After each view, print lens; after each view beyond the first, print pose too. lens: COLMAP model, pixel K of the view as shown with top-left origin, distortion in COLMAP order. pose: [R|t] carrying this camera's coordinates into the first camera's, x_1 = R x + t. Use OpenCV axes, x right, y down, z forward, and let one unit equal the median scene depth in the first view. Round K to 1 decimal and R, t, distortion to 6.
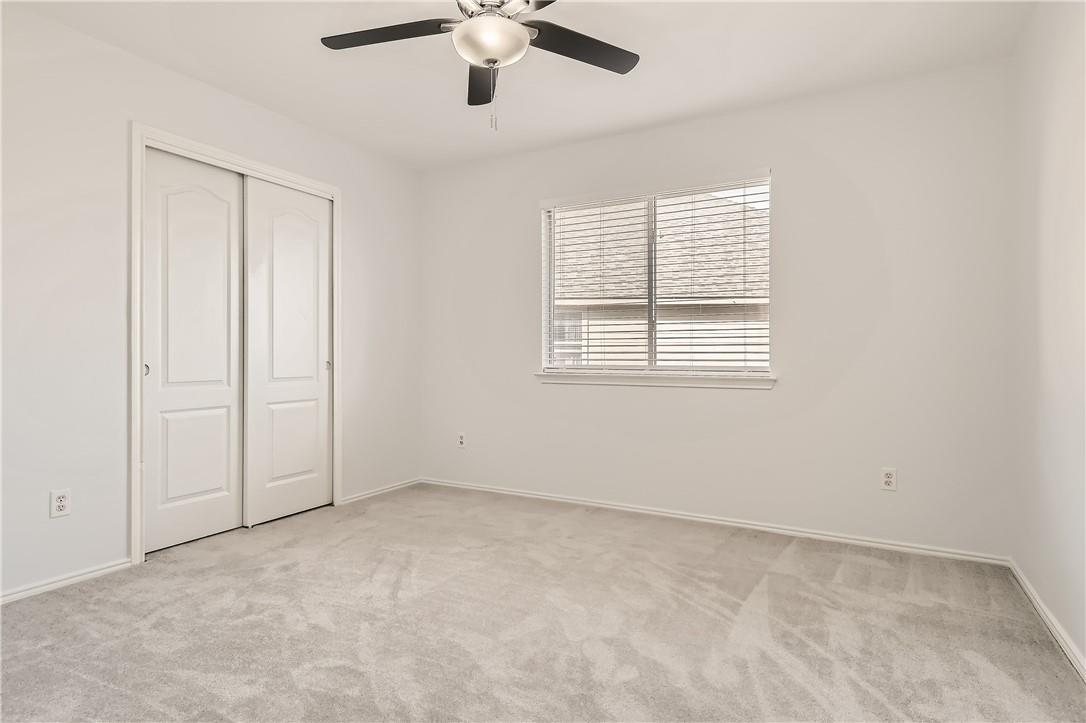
lens RADIAL K [[587.5, 0, 542.9], [0, 587.5, 357.0], [0, 0, 1]] dist [0.023858, -0.001020]
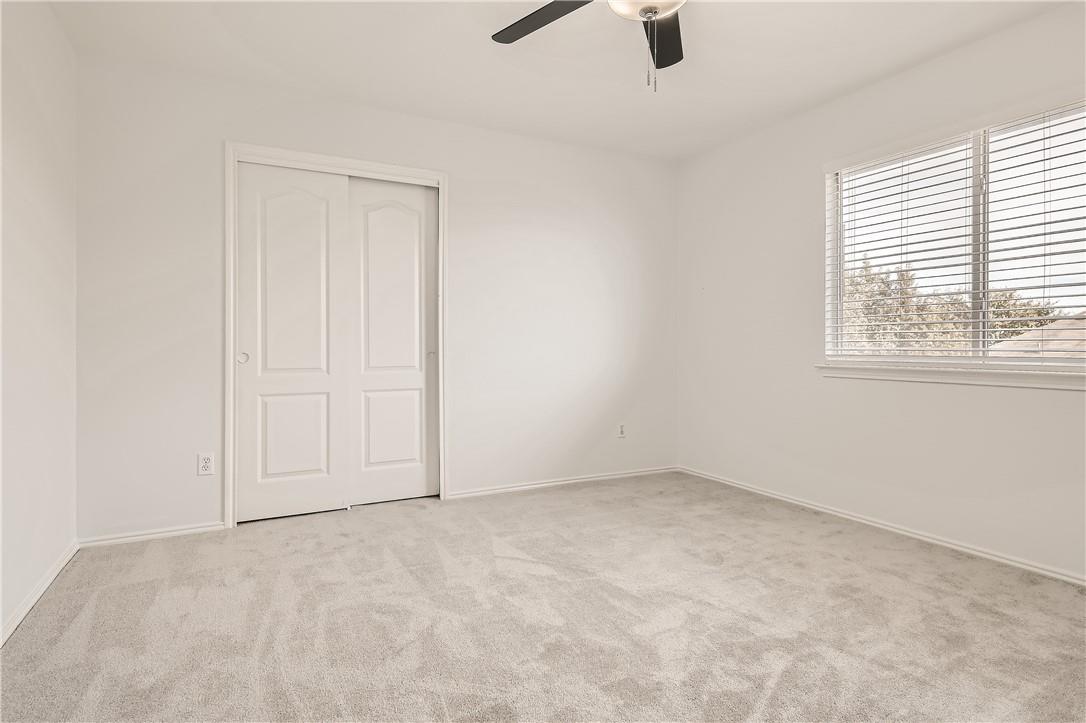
lens RADIAL K [[542.2, 0, 520.2], [0, 542.2, 337.1], [0, 0, 1]] dist [0.007062, 0.000036]
pose [[0.828850, 0.009356, -0.559393, 0.248685], [-0.012399, 0.999922, -0.001648, -0.015997], [0.559334, 0.008302, 0.828901, 0.310702]]
